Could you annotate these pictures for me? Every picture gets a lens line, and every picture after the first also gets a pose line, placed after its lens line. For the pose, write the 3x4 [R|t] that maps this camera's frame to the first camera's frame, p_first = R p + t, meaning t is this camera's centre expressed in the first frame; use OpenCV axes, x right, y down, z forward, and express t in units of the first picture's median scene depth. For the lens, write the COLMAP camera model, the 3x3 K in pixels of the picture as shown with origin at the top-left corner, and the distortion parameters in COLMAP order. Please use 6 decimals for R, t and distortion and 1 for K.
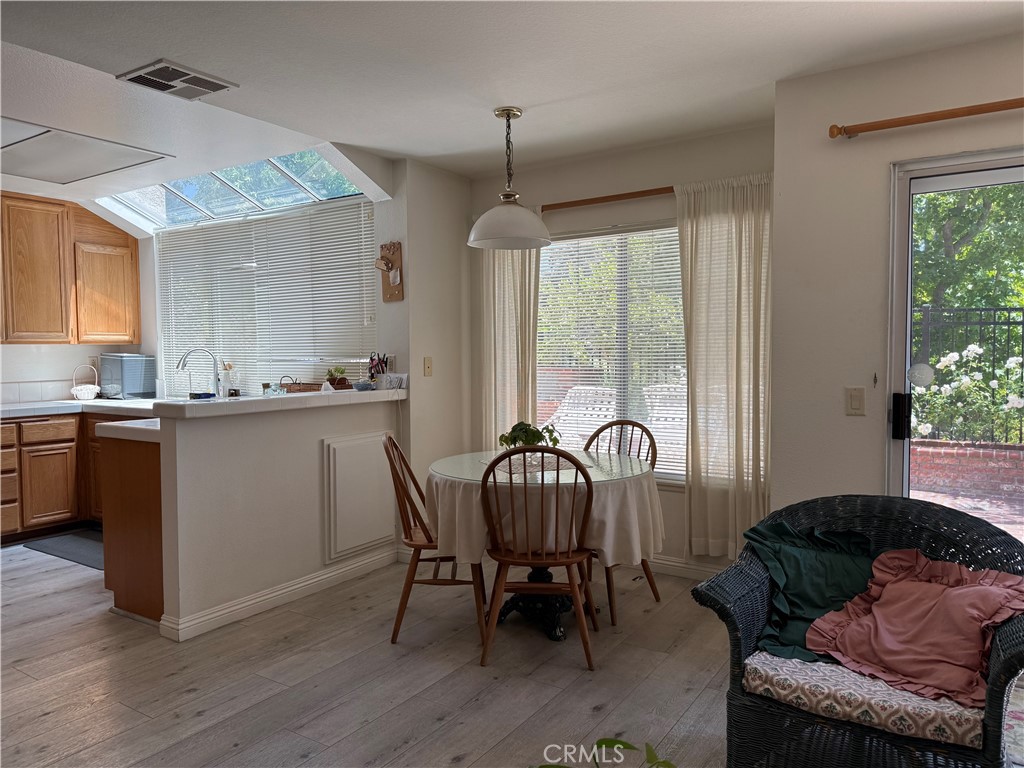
lens RADIAL K [[716.7, 0, 504.1], [0, 716.7, 379.1], [0, 0, 1]] dist [0.058884, -0.070539]
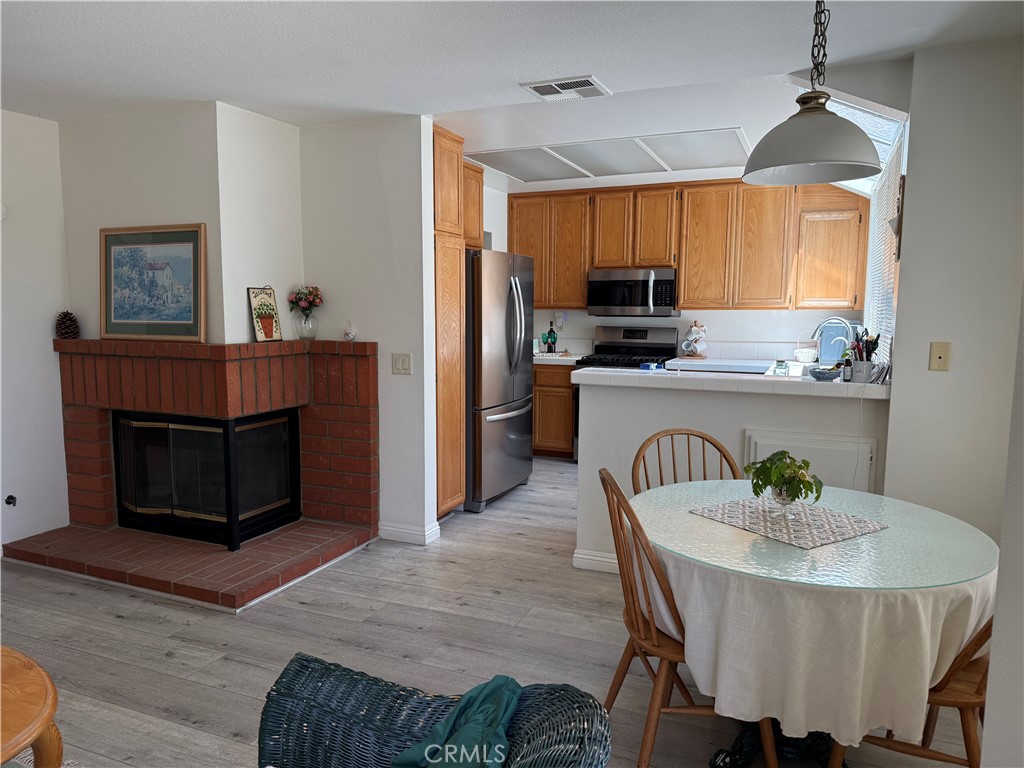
lens RADIAL K [[716.7, 0, 514.0], [0, 716.7, 383.6], [0, 0, 1]] dist [0.058884, -0.070539]
pose [[0.196952, 0.118517, -0.973223, 0.428613], [-0.046778, 0.992672, 0.111419, -0.044137], [0.979297, 0.023582, 0.201053, 0.428745]]
